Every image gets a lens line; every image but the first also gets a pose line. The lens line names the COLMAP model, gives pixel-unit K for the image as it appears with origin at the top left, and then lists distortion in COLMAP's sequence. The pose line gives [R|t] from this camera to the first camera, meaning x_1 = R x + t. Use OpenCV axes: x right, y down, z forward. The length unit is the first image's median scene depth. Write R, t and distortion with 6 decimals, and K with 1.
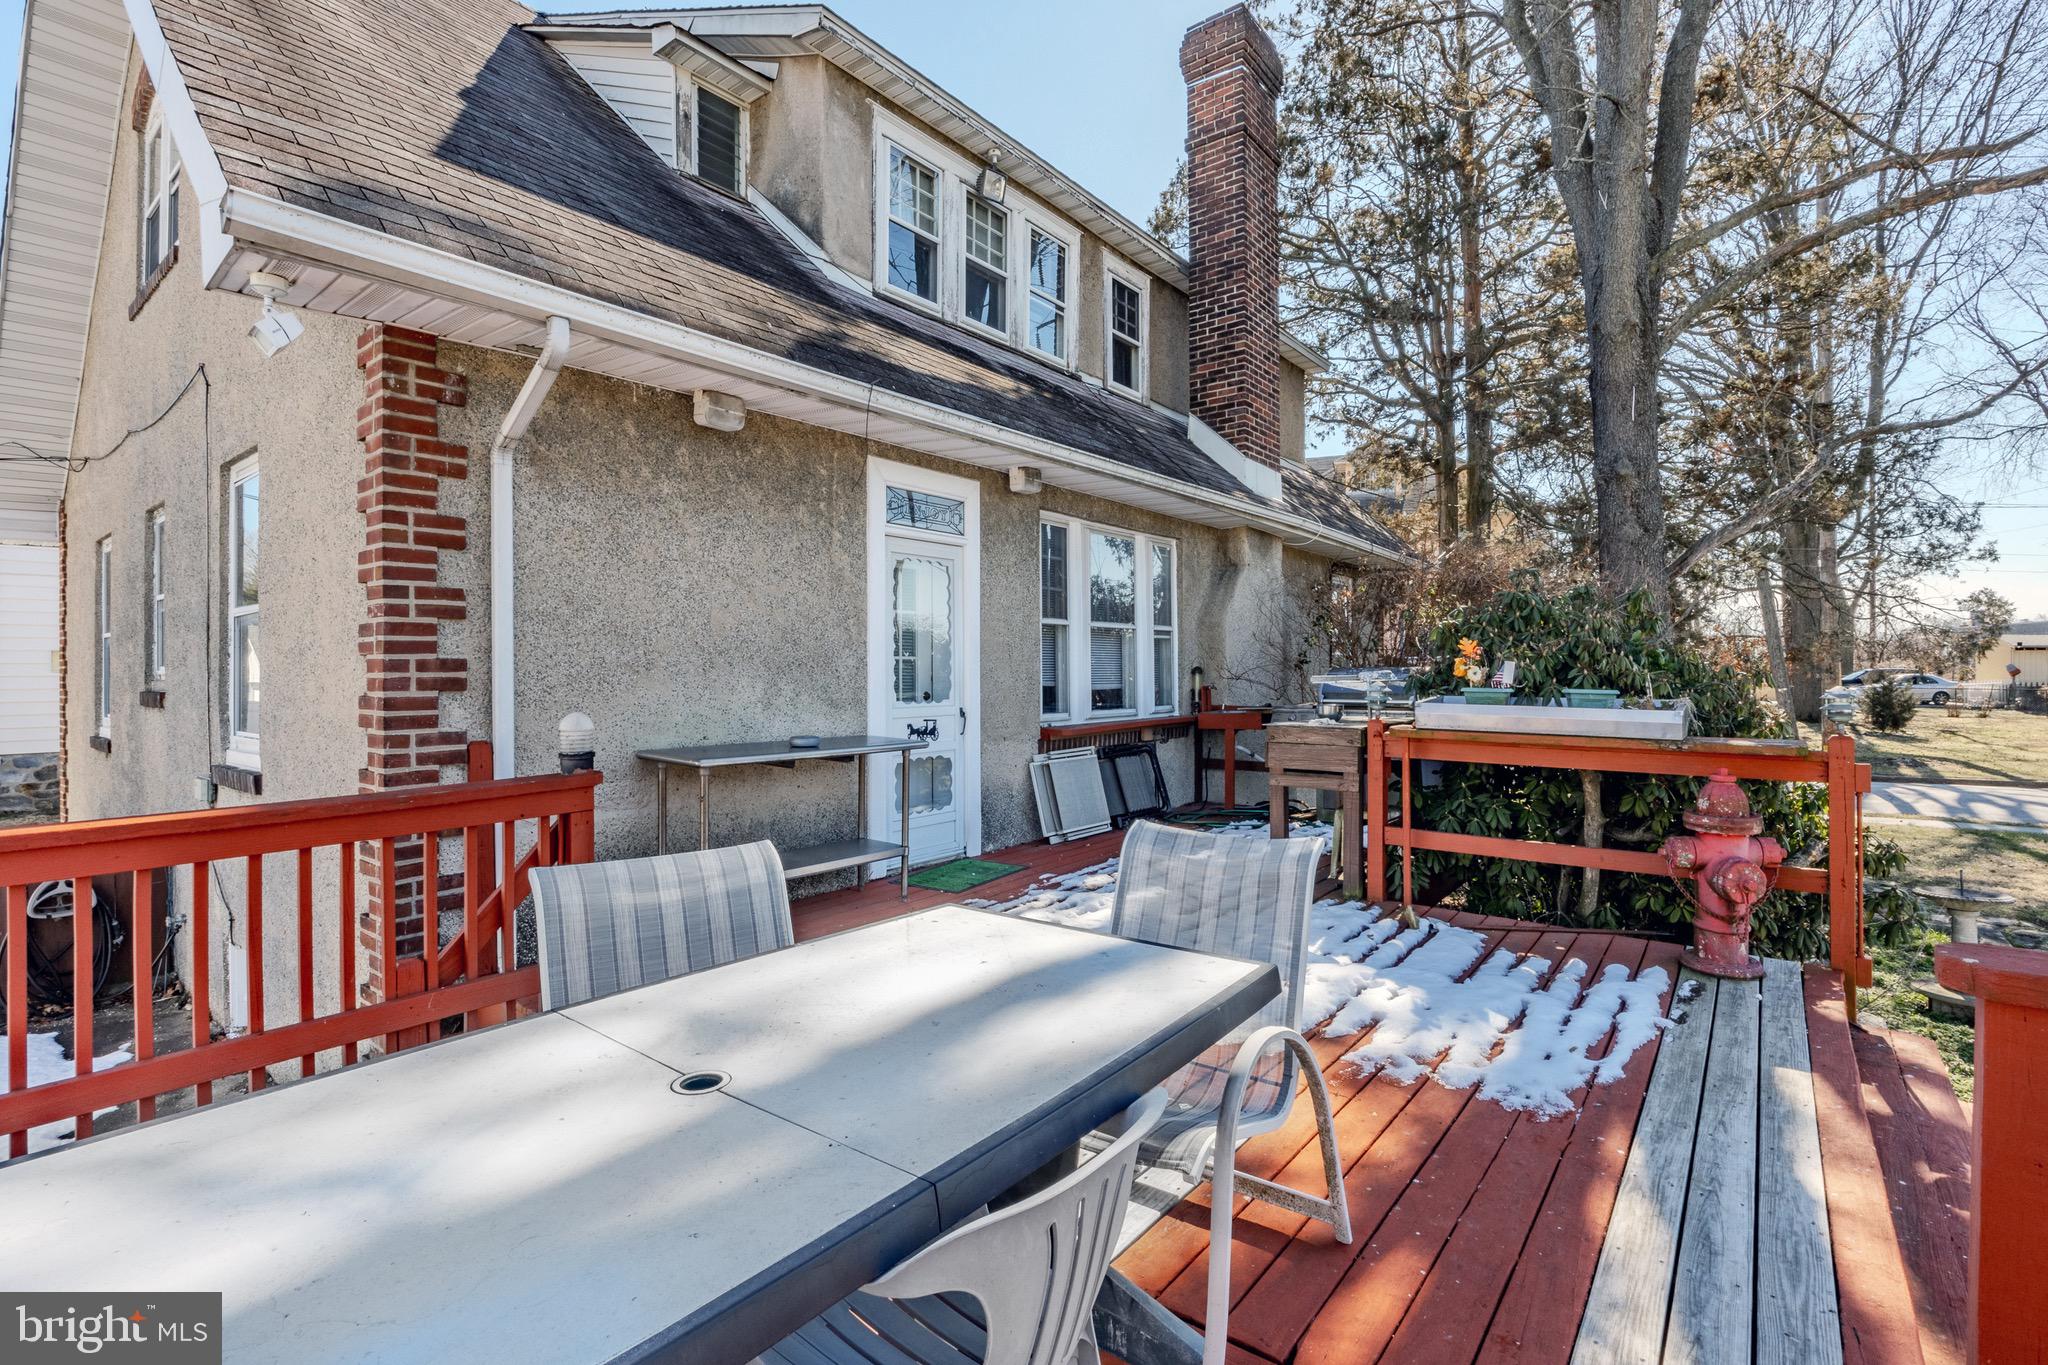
lens RADIAL K [[925.5, 0, 1045.4], [0, 925.5, 664.0], [0, 0, 1]] dist [-0.003341, -0.000354]
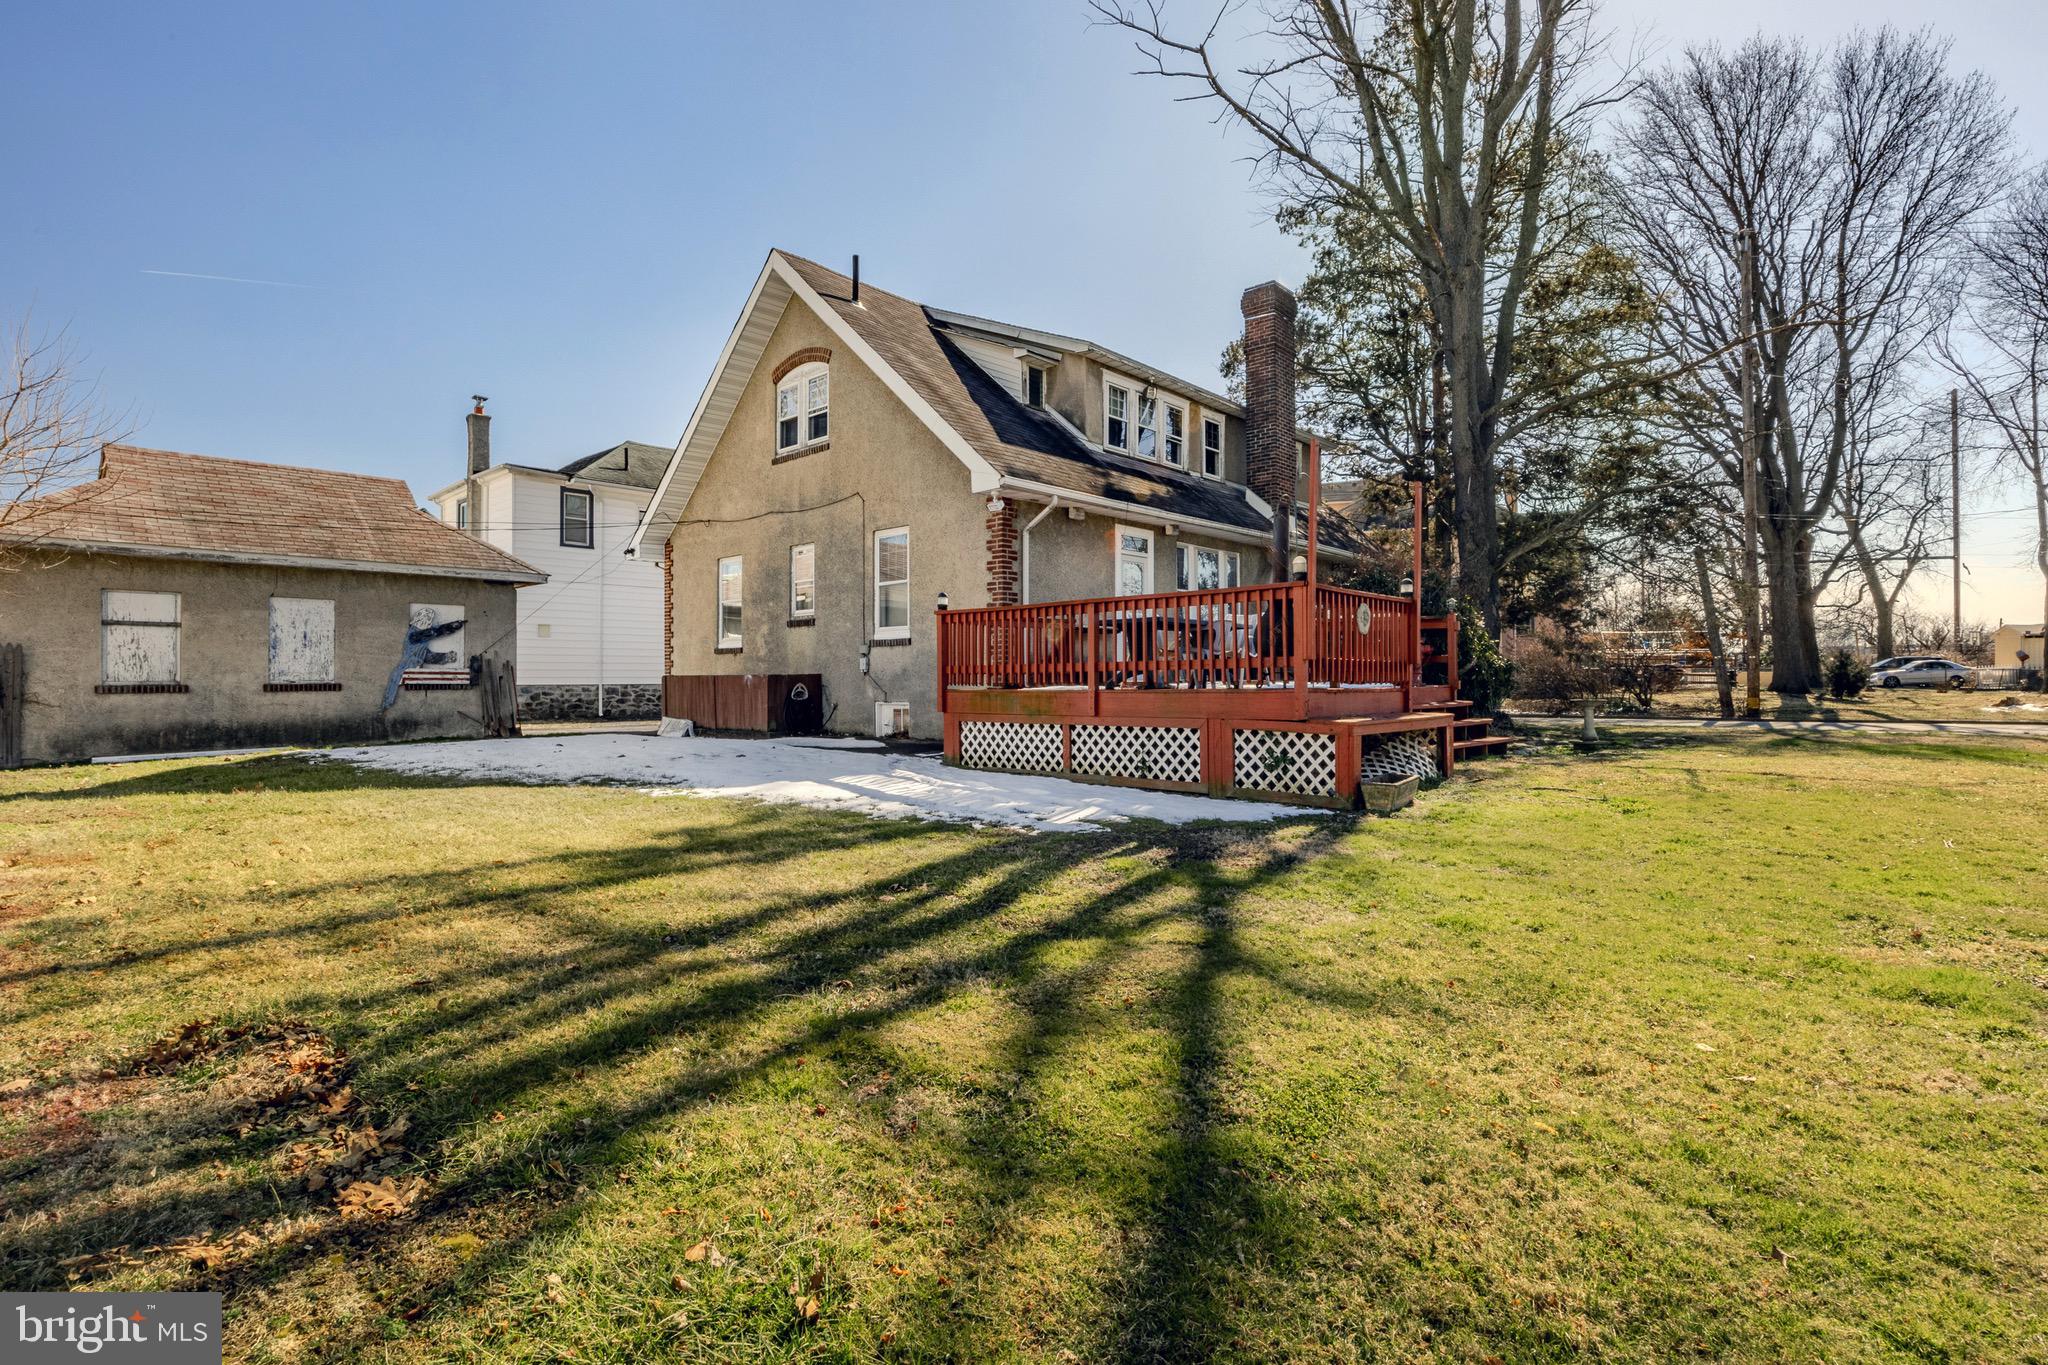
lens RADIAL K [[925.5, 0, 1009.2], [0, 925.5, 677.2], [0, 0, 1]] dist [-0.003341, -0.000354]
pose [[0.992971, -0.008536, -0.118050, -0.136251], [0.007514, 0.999930, -0.009101, 0.167553], [0.118119, 0.008150, 0.992966, -1.188721]]
